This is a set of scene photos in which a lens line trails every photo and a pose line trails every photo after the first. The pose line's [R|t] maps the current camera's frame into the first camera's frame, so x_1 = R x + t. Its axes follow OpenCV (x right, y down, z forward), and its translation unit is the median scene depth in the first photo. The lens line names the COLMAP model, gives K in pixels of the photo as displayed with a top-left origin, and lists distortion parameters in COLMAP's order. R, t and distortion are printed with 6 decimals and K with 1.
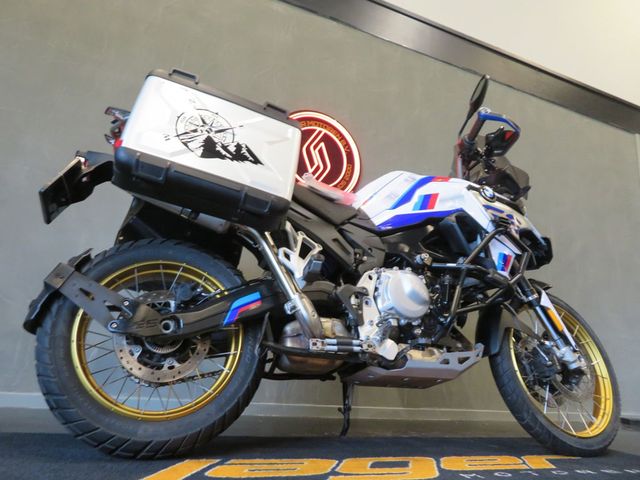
lens RADIAL K [[459.9, 0, 325.6], [0, 459.9, 240.8], [0, 0, 1]] dist [-0.006411, 0.005922]
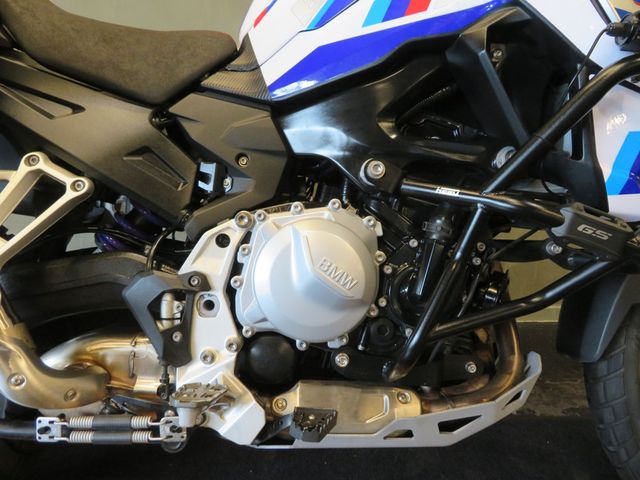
lens RADIAL K [[459.9, 0, 322.0], [0, 459.9, 240.2], [0, 0, 1]] dist [-0.006411, 0.005922]
pose [[0.913724, 0.042227, -0.404136, 0.354712], [0.154663, 0.883579, 0.442003, -0.092794], [0.375750, -0.466374, 0.800817, 0.711113]]
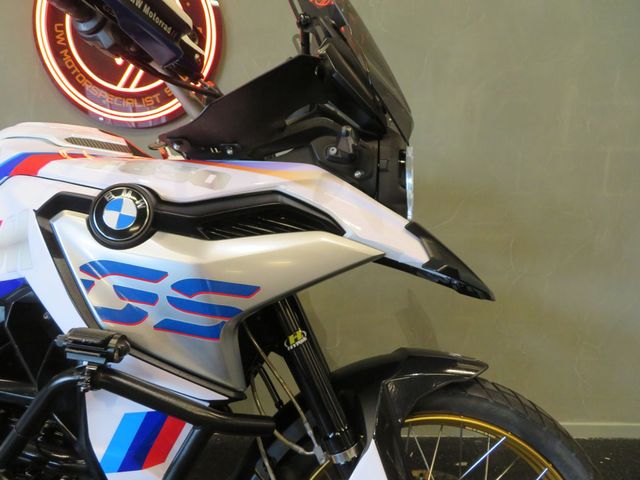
lens RADIAL K [[459.9, 0, 321.1], [0, 459.9, 241.0], [0, 0, 1]] dist [-0.006411, 0.005922]
pose [[0.909002, 0.028063, -0.415846, 0.724859], [0.146816, 0.912222, 0.382487, -0.221376], [0.390077, -0.408735, 0.825091, 0.937979]]
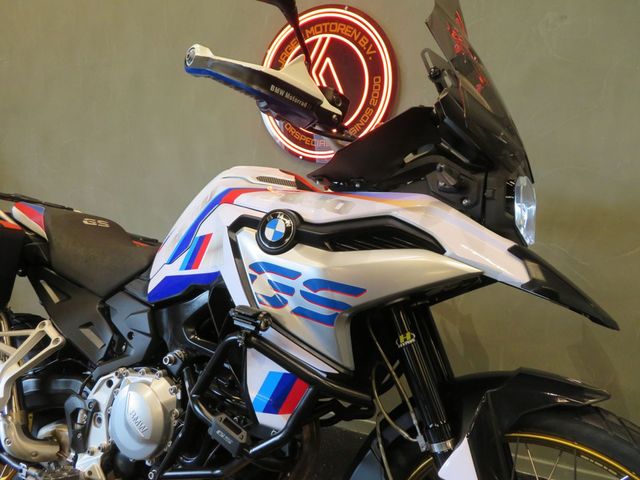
lens RADIAL K [[459.9, 0, 319.2], [0, 459.9, 239.2], [0, 0, 1]] dist [-0.006411, 0.005922]
pose [[0.635714, 0.031886, -0.771266, 0.868114], [0.243893, 0.939668, 0.239877, -0.229253], [0.732382, -0.340599, 0.589583, 0.908307]]
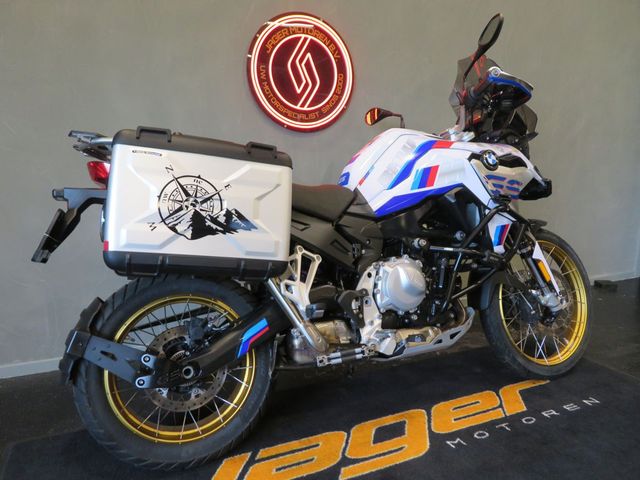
lens RADIAL K [[459.9, 0, 324.3], [0, 459.9, 241.2], [0, 0, 1]] dist [-0.006411, 0.005922]
pose [[0.997866, -0.065069, -0.005522, 0.006882], [0.061613, 0.910090, 0.409806, -0.426695], [-0.021640, -0.409271, 0.912156, 0.091528]]
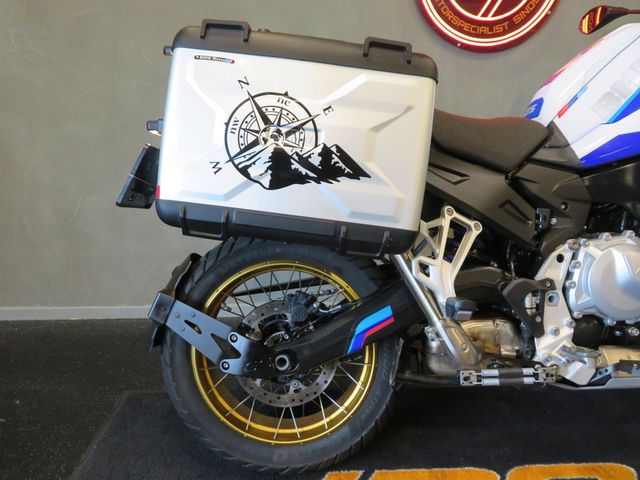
lens RADIAL K [[459.9, 0, 320.8], [0, 459.9, 239.6], [0, 0, 1]] dist [-0.006411, 0.005922]
pose [[0.920811, 0.024930, -0.389211, 0.036909], [0.168131, 0.875087, 0.453823, -0.309087], [0.351907, -0.483323, 0.801598, 0.364040]]
